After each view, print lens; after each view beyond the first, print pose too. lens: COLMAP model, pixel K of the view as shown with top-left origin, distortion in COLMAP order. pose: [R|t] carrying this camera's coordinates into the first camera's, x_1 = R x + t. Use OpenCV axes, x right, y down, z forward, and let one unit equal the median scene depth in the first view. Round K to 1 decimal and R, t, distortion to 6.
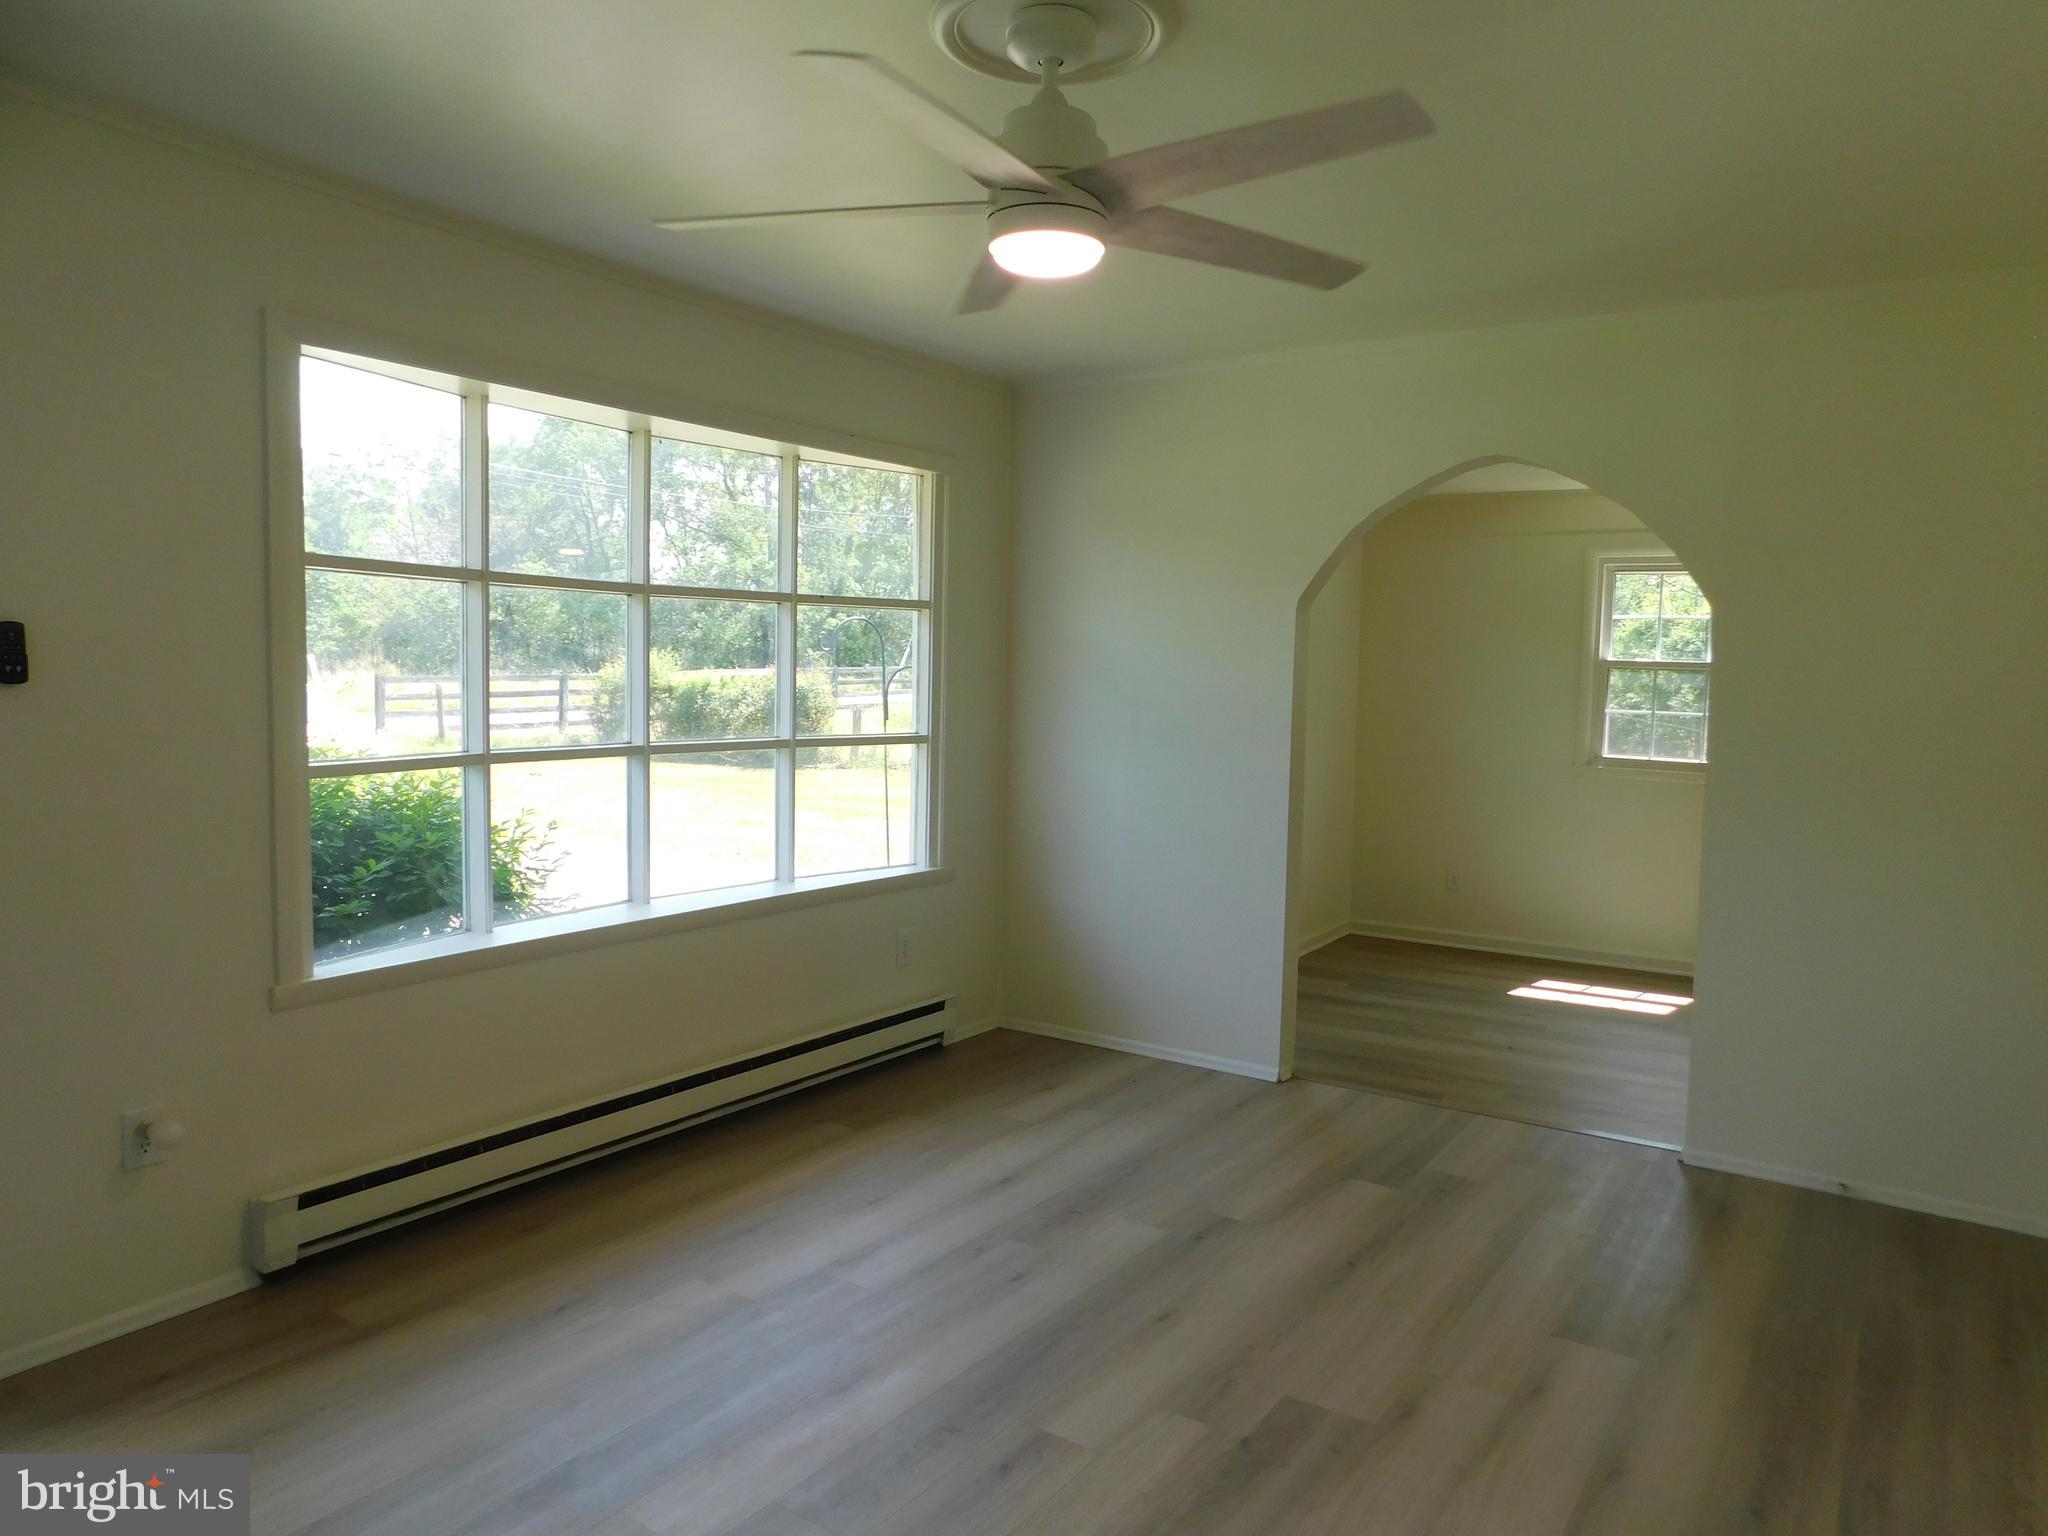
lens RADIAL K [[1379.8, 0, 1024.0], [0, 1379.8, 768.0], [0, 0, 1]] dist [-0.029038, 0.006359]
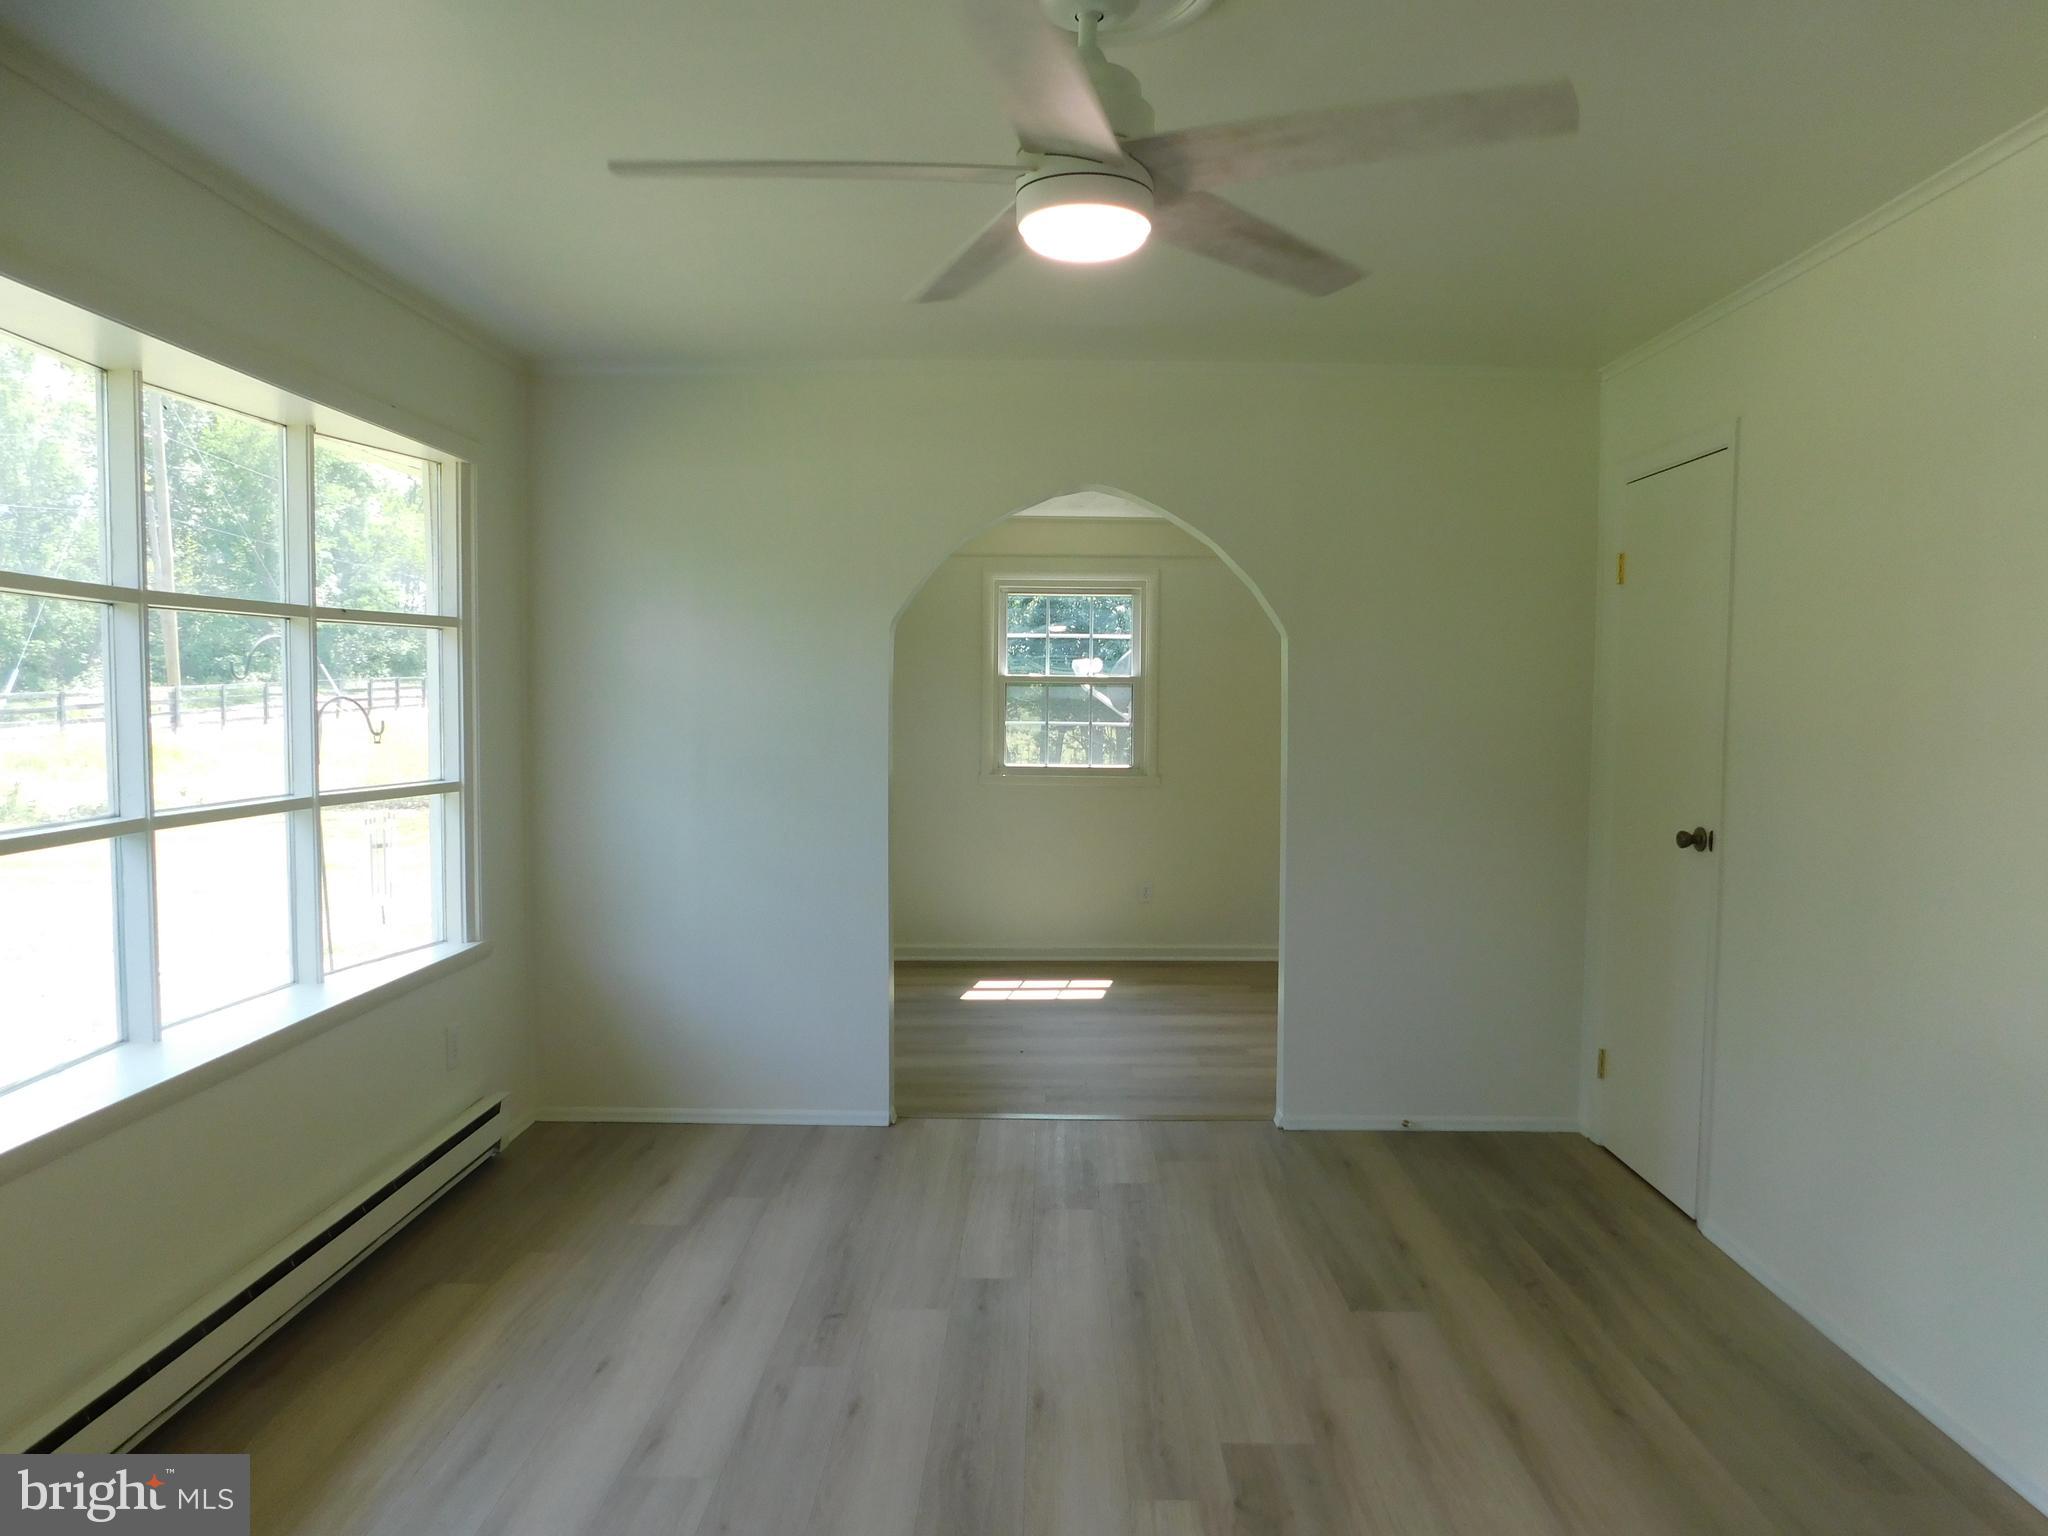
lens RADIAL K [[1379.8, 0, 1024.0], [0, 1379.8, 768.0], [0, 0, 1]] dist [-0.029038, 0.006359]
pose [[0.833198, -0.048115, 0.550878, -0.252395], [0.053782, 0.998535, 0.005869, -0.019587], [-0.550354, 0.024737, 0.834565, 0.147100]]
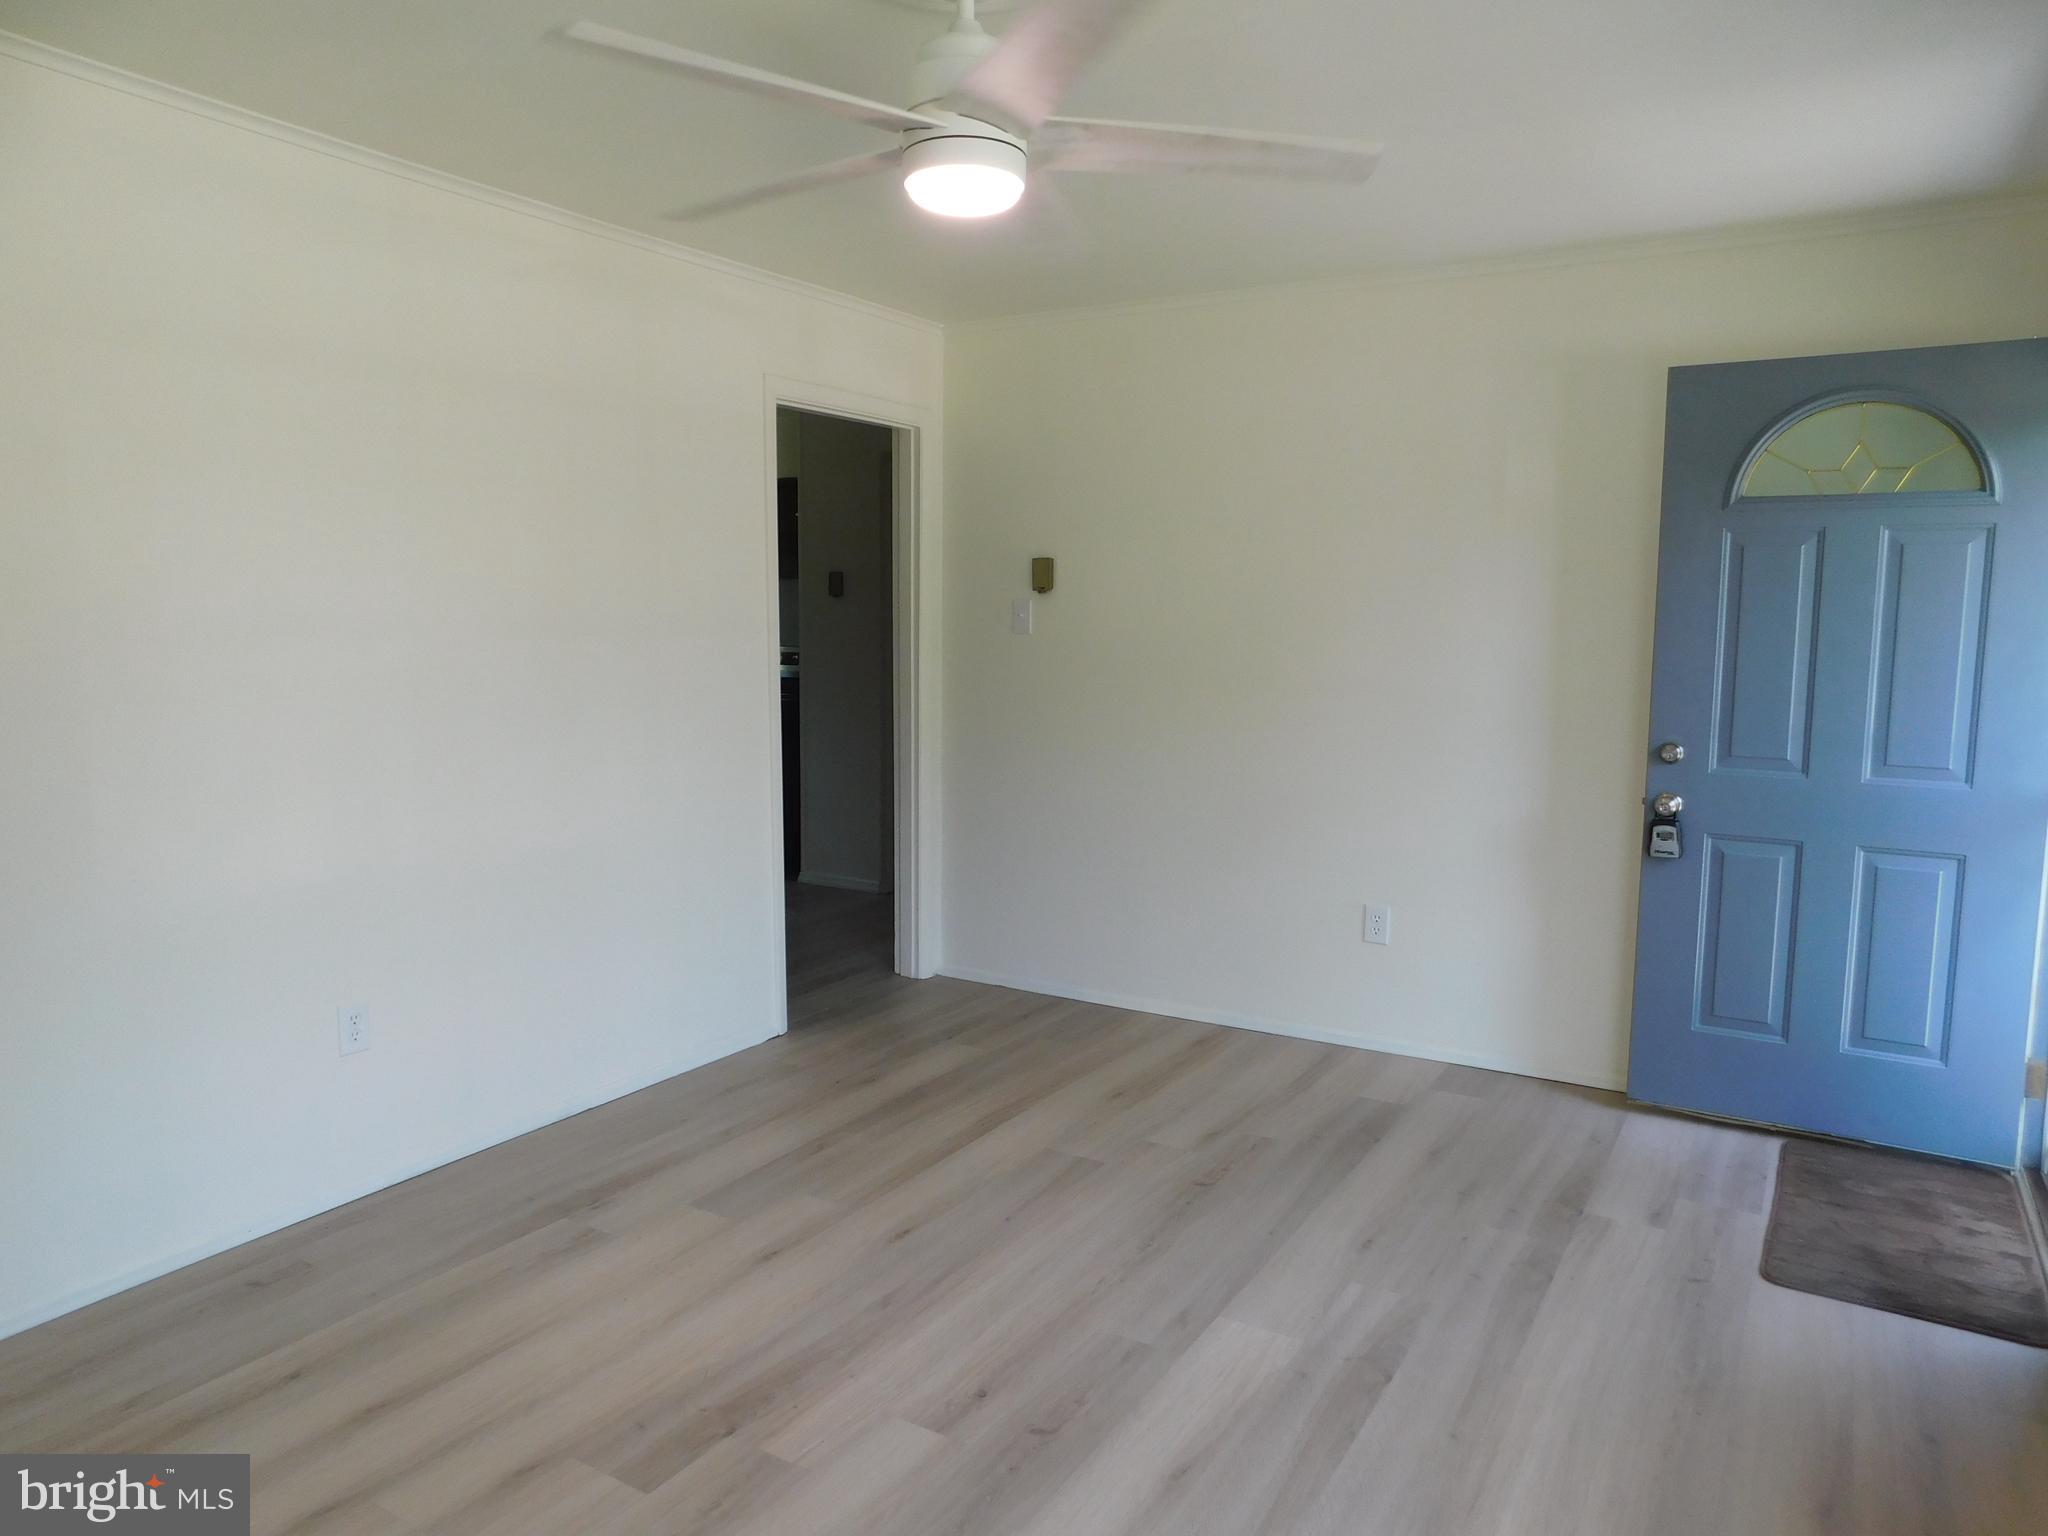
lens RADIAL K [[1359.6, 0, 1024.0], [0, 1359.6, 768.0], [0, 0, 1]] dist [-0.055316, 0.054927]
pose [[-0.998216, -0.025153, -0.054142, 0.011089], [-0.034869, 0.981785, 0.186769, -0.075620], [0.048458, 0.188323, -0.980911, 0.993420]]
